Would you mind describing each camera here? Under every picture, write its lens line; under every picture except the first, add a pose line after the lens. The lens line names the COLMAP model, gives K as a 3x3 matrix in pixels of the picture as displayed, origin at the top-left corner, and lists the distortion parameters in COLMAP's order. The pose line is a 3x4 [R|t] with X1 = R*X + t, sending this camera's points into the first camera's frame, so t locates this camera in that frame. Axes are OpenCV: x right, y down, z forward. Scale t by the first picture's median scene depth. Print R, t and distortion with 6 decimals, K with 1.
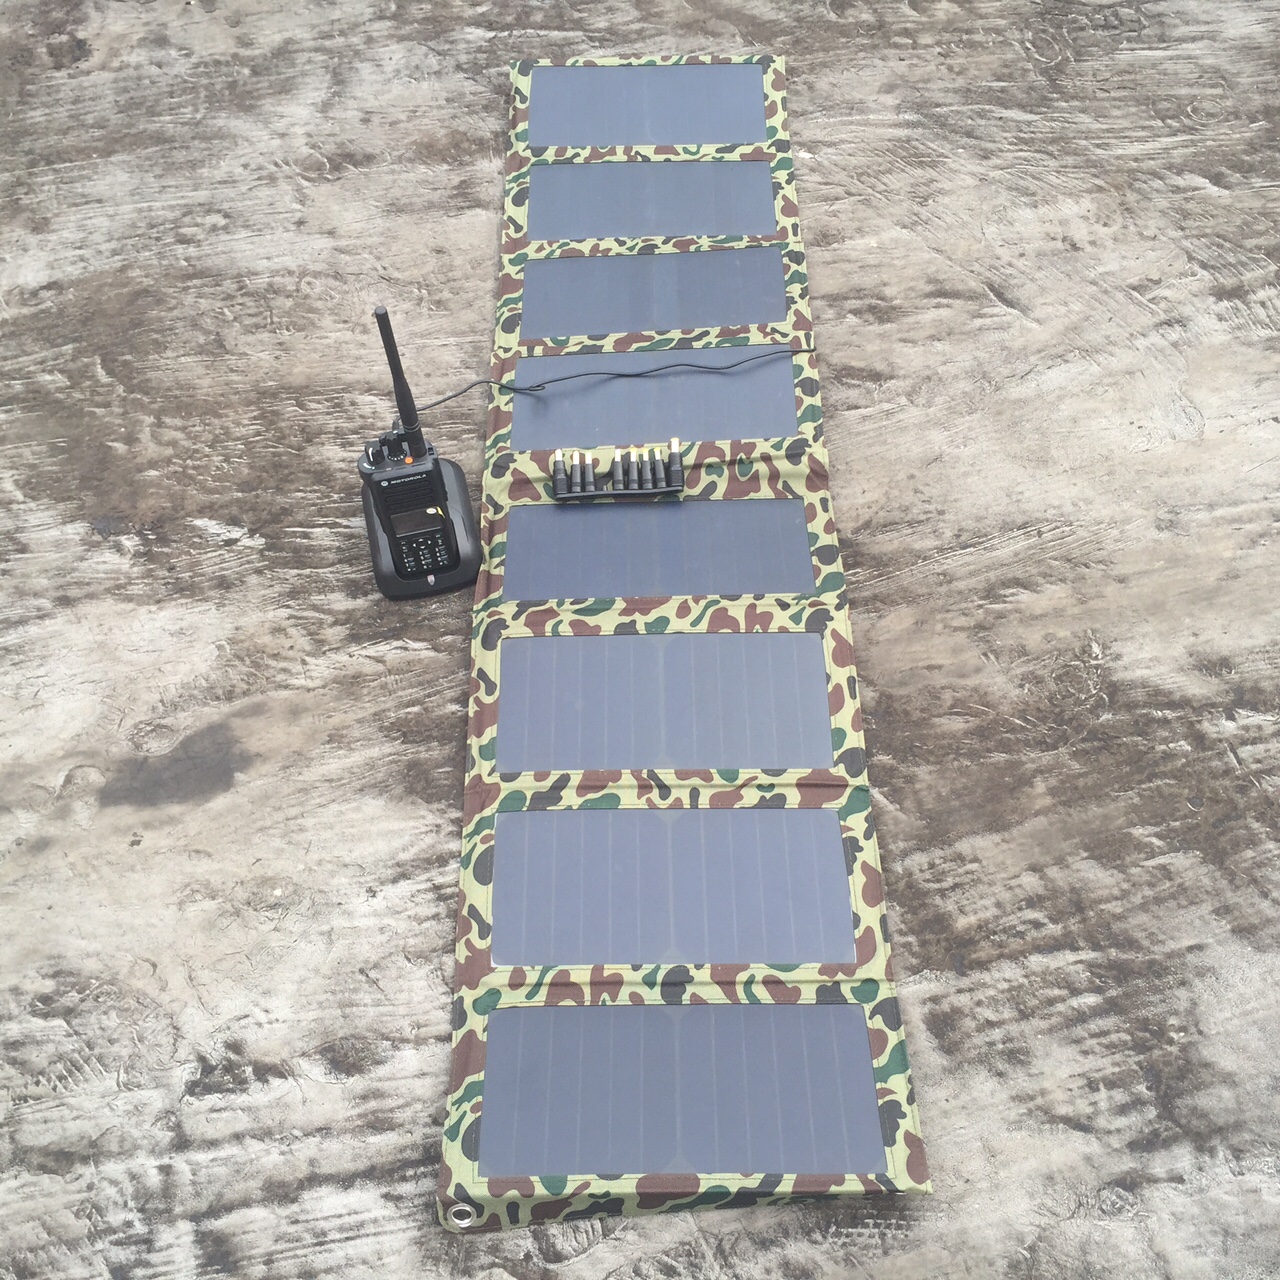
lens RADIAL K [[1476.5, 0, 640.0], [0, 1476.5, 640.0], [0, 0, 1]] dist [0.093545, -0.118320]
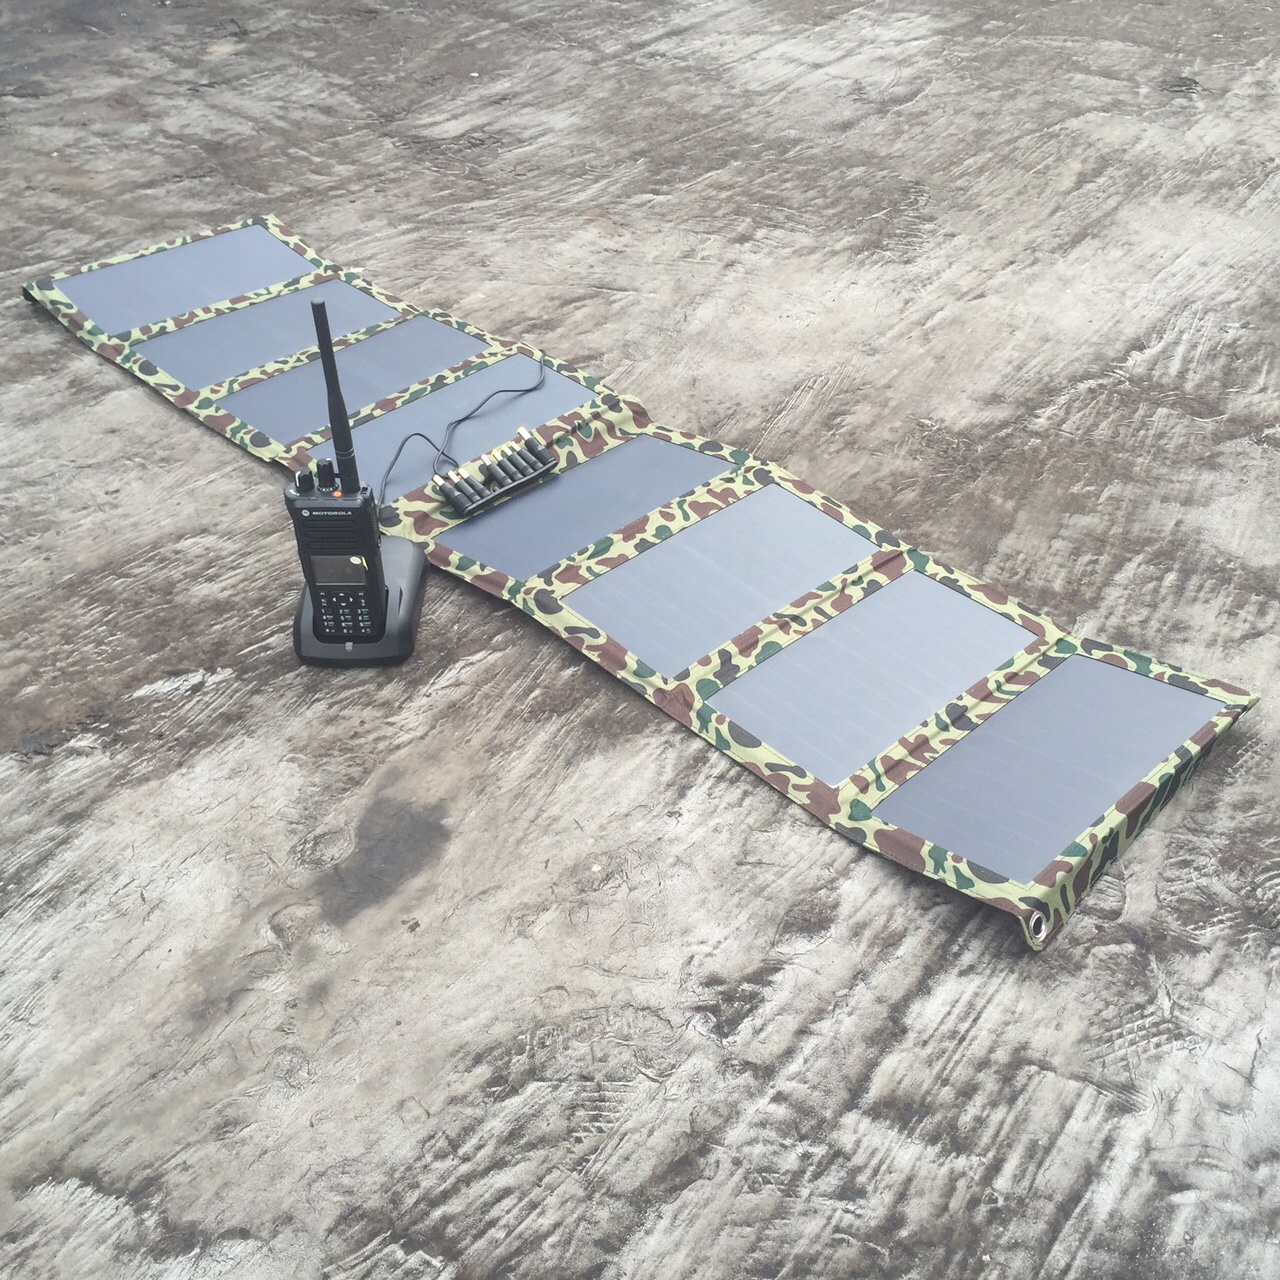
lens RADIAL K [[1476.5, 0, 640.0], [0, 1476.5, 640.0], [0, 0, 1]] dist [0.093545, -0.118320]
pose [[0.710977, -0.398901, 0.579129, -0.666524], [0.543651, 0.834159, -0.092858, 0.148617], [-0.446044, 0.380864, 0.809930, 0.213624]]
